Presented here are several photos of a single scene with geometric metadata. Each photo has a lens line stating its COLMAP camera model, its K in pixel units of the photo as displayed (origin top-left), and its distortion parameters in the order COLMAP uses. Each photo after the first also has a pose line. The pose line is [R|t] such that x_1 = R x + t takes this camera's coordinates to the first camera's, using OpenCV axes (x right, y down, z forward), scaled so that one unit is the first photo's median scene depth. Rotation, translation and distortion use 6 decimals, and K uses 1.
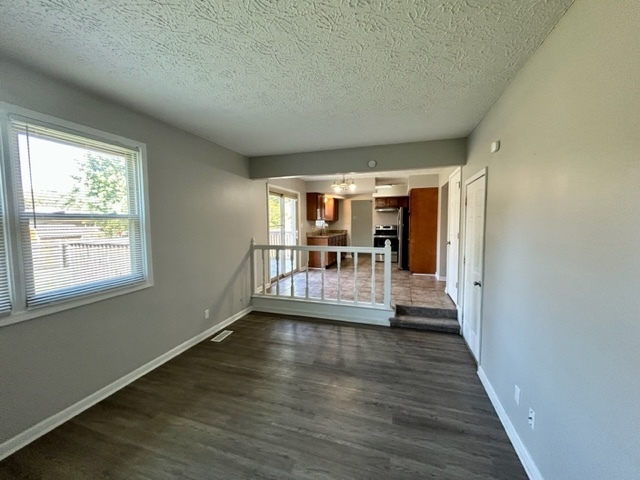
lens RADIAL K [[256.7, 0, 320.0], [0, 256.7, 240.0], [0, 0, 1]] dist [0.001038, 0.000254]
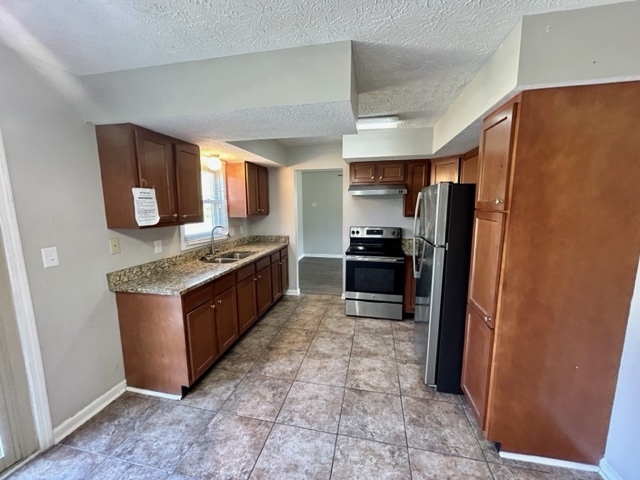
lens RADIAL K [[256.7, 0, 320.0], [0, 256.7, 240.0], [0, 0, 1]] dist [0.001038, 0.000254]
pose [[0.994478, -0.009686, 0.104500, 0.120802], [0.002262, 0.997478, 0.070935, -0.067838], [-0.104923, -0.070307, 0.991992, 0.571262]]
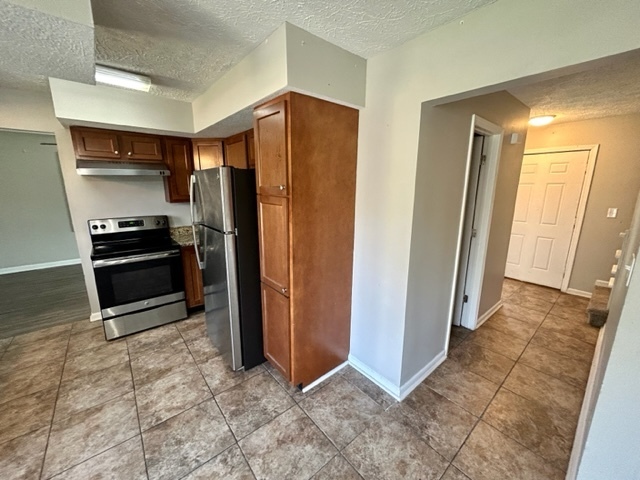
lens RADIAL K [[256.1, 0, 320.0], [0, 256.1, 240.0], [0, 0, 1]] dist [0.000173, -0.000147]
pose [[0.532635, -0.163099, 0.830481, 0.106278], [0.048789, 0.985541, 0.162260, -0.071849], [-0.844938, -0.045907, 0.532891, 0.599851]]
